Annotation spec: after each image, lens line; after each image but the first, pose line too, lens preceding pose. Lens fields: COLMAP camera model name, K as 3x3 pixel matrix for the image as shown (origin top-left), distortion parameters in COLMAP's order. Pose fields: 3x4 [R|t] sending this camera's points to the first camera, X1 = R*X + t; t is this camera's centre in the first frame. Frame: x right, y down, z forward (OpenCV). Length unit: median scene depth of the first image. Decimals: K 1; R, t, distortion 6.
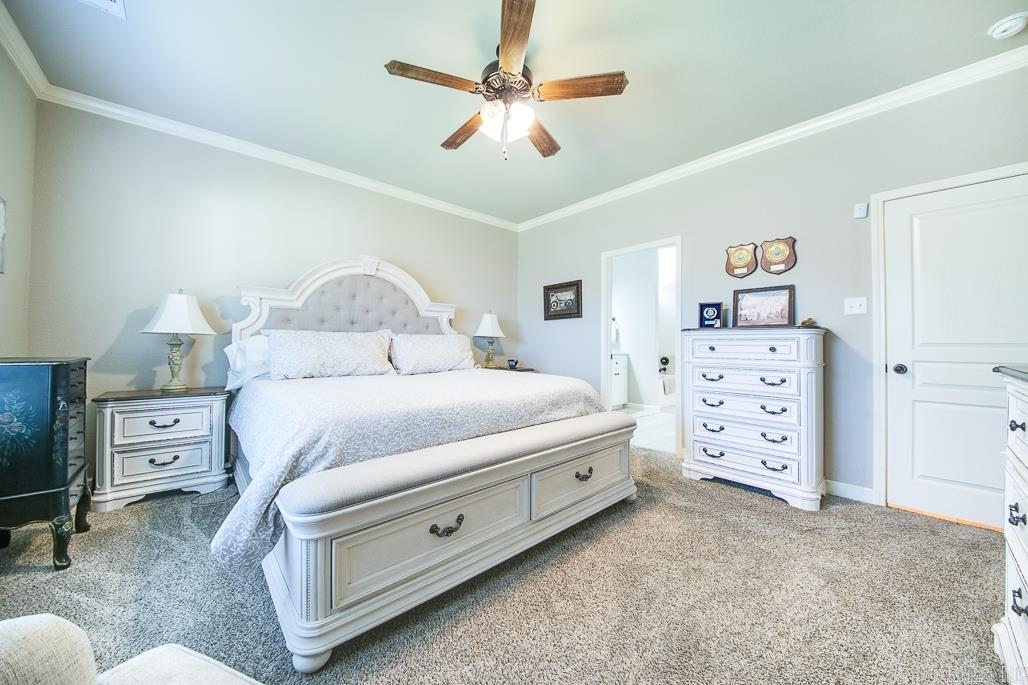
lens RADIAL K [[363.5, 0, 511.0], [0, 363.5, 338.0], [0, 0, 1]] dist [-0.009932, -0.003001]
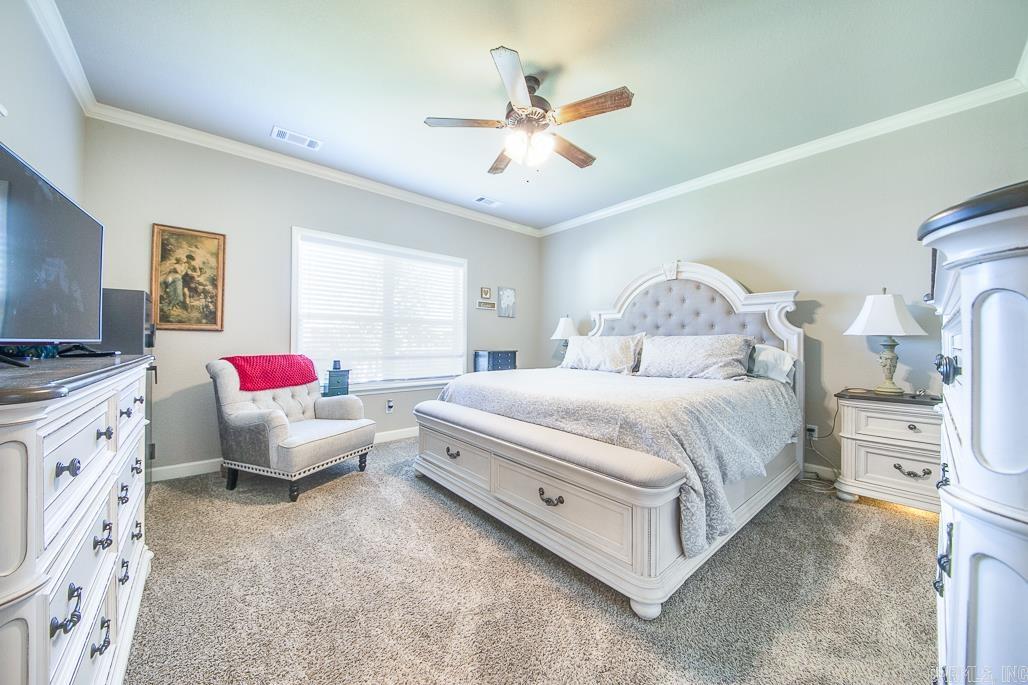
lens RADIAL K [[363.5, 0, 516.4], [0, 363.5, 340.5], [0, 0, 1]] dist [-0.009932, -0.003001]
pose [[-0.023561, -0.015671, -0.999600, 0.924132], [0.005603, 0.999859, -0.015807, 0.018459], [0.999707, -0.005974, -0.023470, 0.825226]]
